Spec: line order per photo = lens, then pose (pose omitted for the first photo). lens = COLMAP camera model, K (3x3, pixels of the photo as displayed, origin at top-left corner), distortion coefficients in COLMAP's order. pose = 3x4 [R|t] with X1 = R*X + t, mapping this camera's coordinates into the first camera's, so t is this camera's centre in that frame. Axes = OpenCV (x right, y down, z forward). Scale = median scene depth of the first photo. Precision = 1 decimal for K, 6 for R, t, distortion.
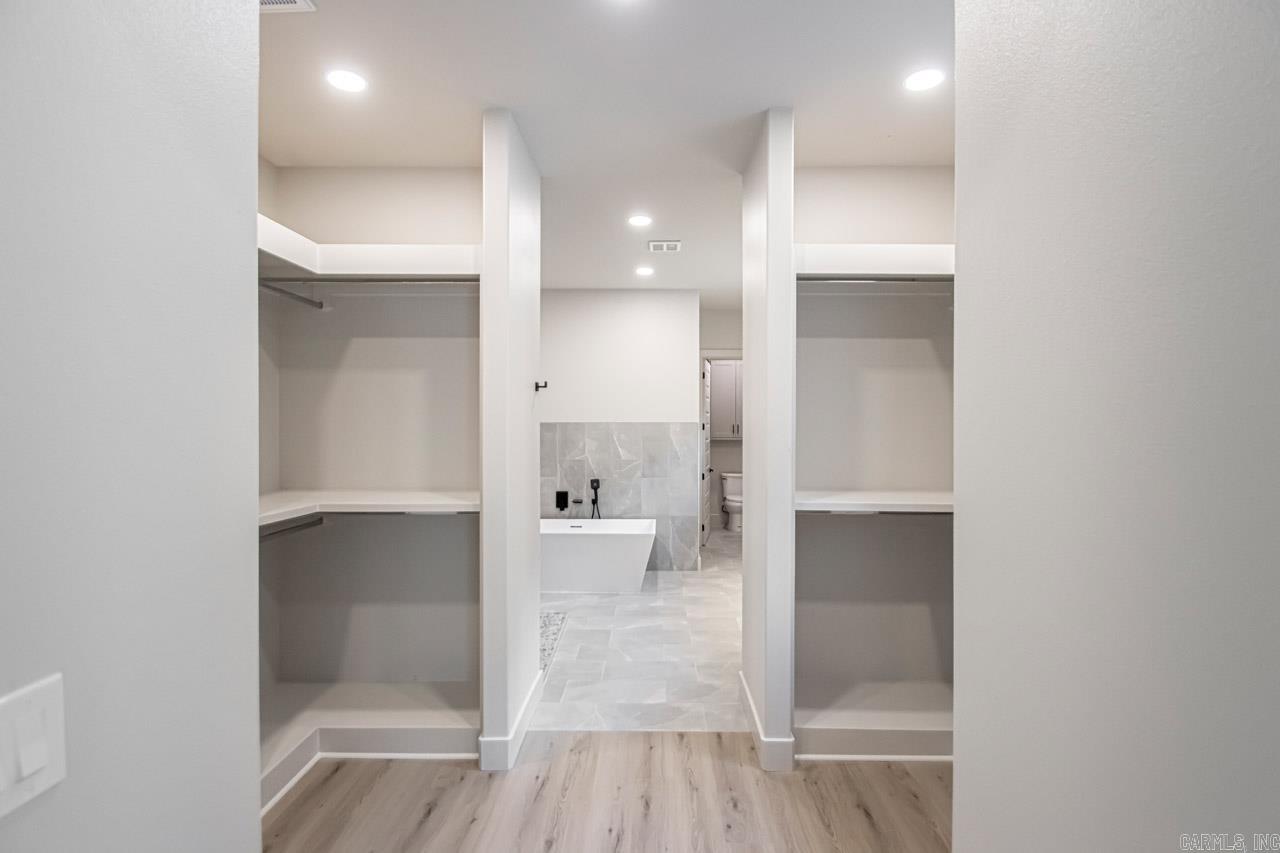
lens RADIAL K [[609.4, 0, 642.1], [0, 609.4, 418.1], [0, 0, 1]] dist [0.018136, 0.000063]
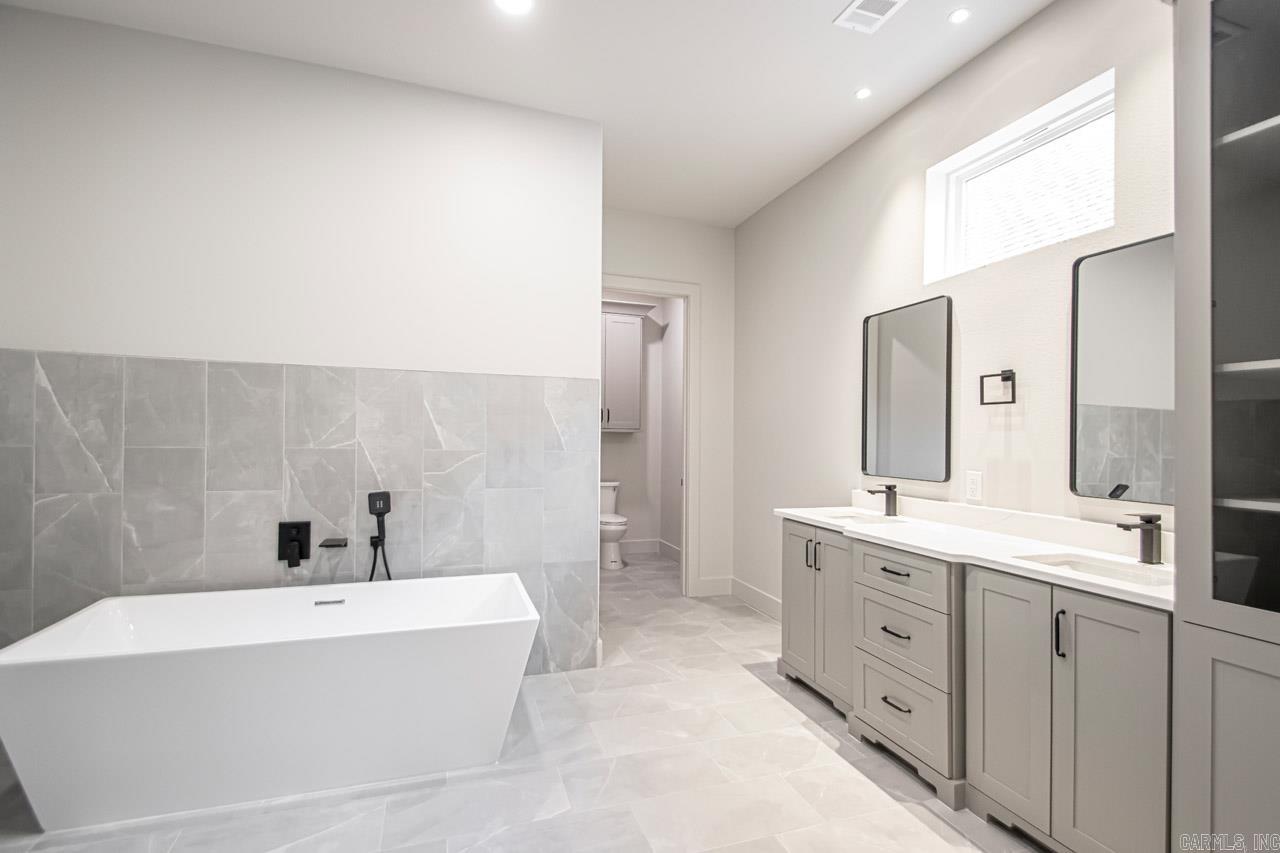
lens RADIAL K [[581.8, 0, 643.9], [0, 581.8, 439.9], [0, 0, 1]] dist [0.040634, -0.023788]
pose [[0.932795, 0.014632, 0.360110, -0.051477], [-0.018430, 0.999805, 0.007116, 0.054676], [-0.359936, -0.013274, 0.932883, 0.527086]]
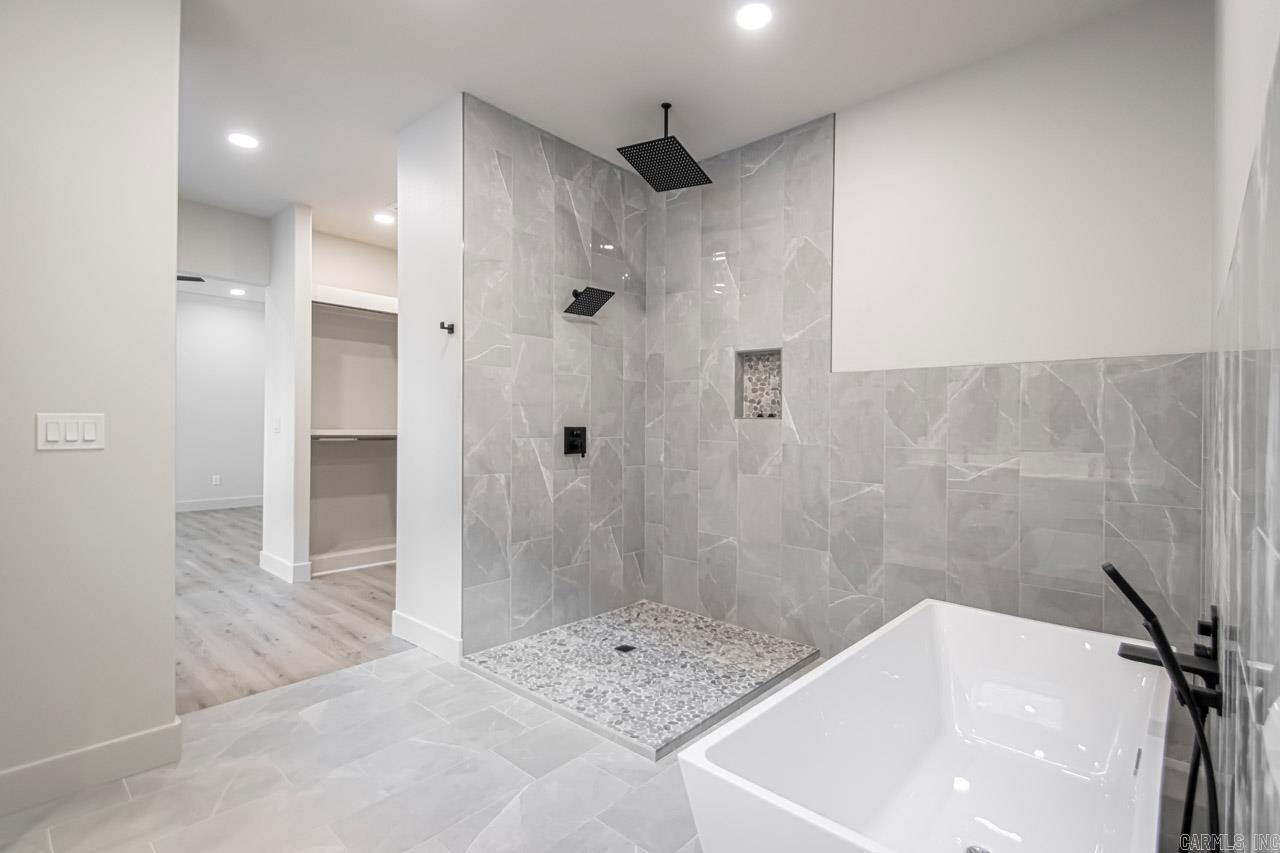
lens RADIAL K [[583.7, 0, 637.1], [0, 583.7, 432.2], [0, 0, 1]] dist [0.028288, -0.015040]
pose [[-0.648586, 0.003766, -0.761132, 0.180648], [-0.012021, 0.999812, 0.015190, 0.053083], [0.761046, 0.019002, -0.648419, 0.997590]]
